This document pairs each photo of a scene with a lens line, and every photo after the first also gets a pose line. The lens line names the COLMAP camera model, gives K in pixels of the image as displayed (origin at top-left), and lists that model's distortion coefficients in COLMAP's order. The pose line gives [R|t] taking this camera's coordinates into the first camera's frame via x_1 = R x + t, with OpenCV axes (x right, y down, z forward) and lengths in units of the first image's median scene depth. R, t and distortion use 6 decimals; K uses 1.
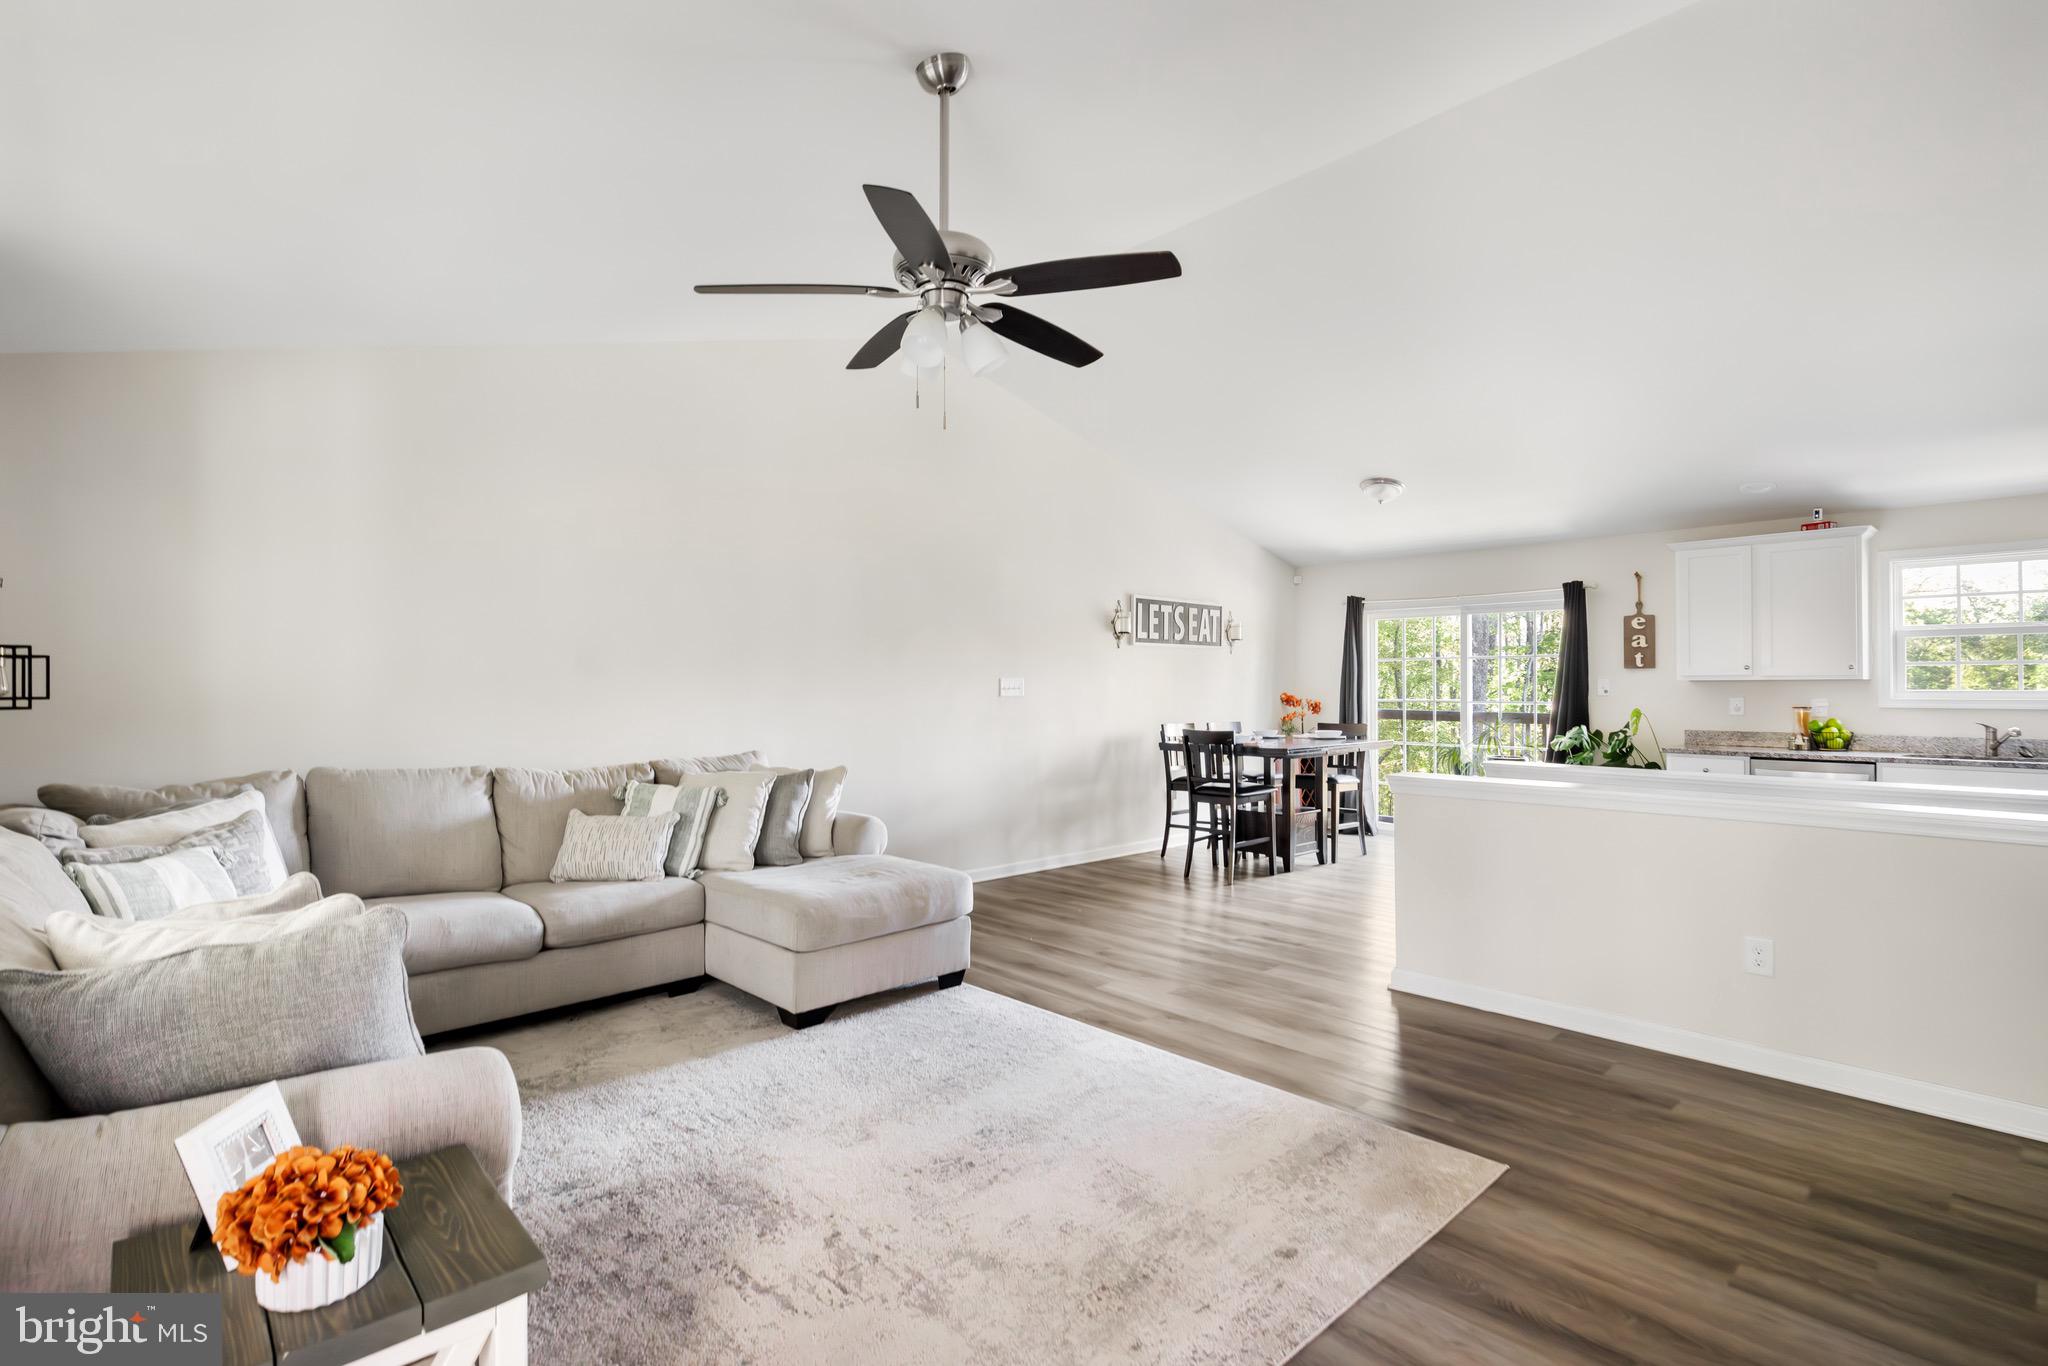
lens RADIAL K [[975.9, 0, 1019.7], [0, 975.9, 679.6], [0, 0, 1]] dist [0.000028, 0.000033]
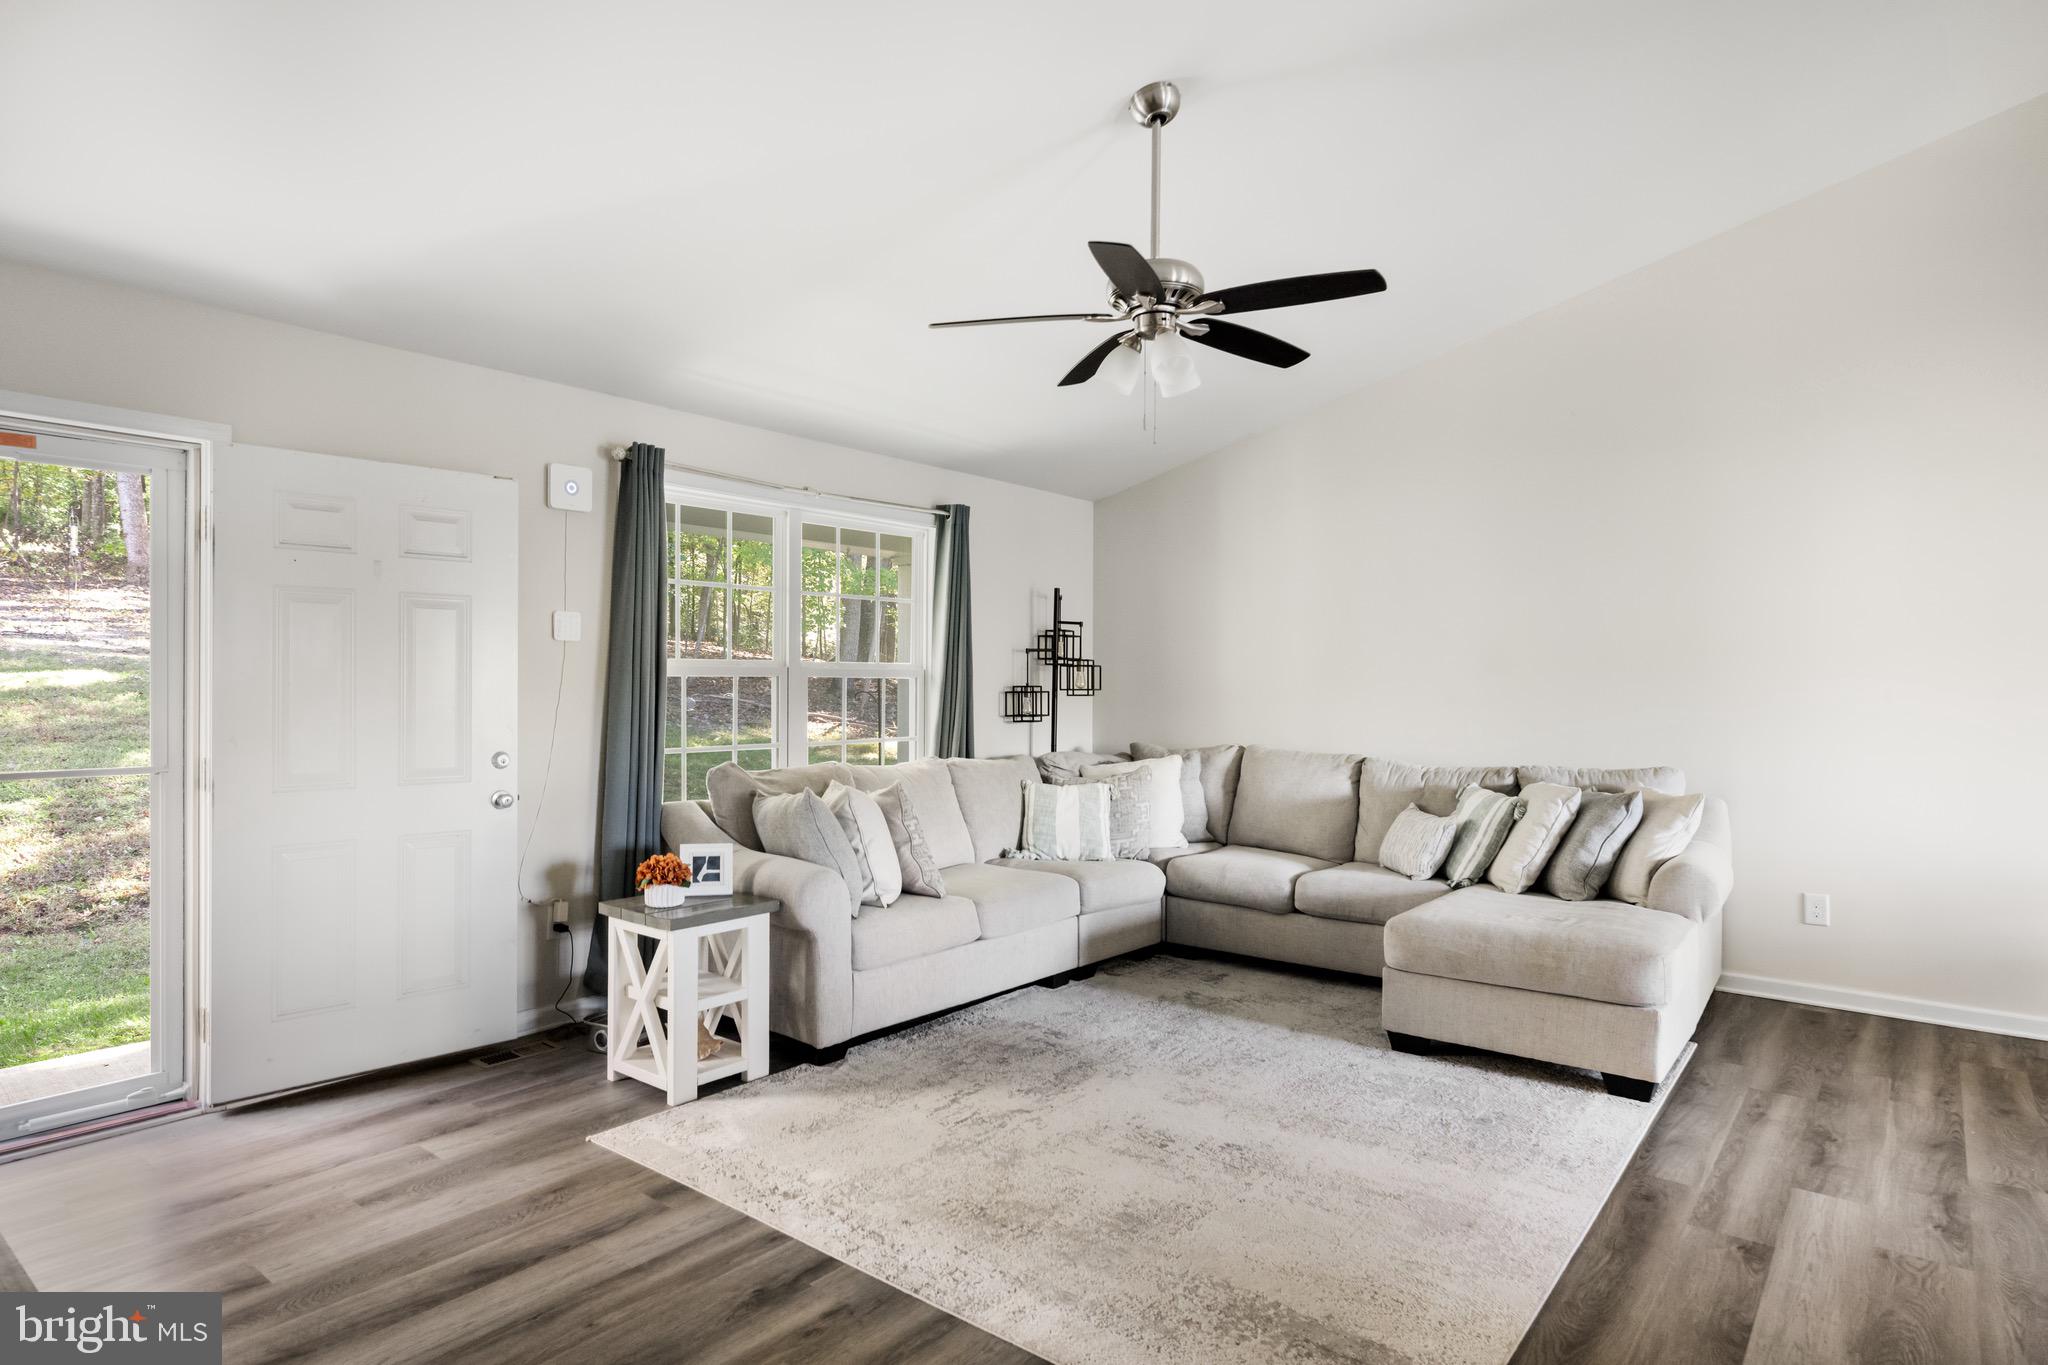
lens RADIAL K [[1134.4, 0, 1020.6], [0, 1134.4, 685.8], [0, 0, 1]] dist [-0.007086, -0.000895]
pose [[0.142743, 0.004530, -0.989749, 0.961191], [0.000856, 0.999989, 0.004700, 0.002110], [0.989759, -0.001519, 0.142737, 0.584843]]
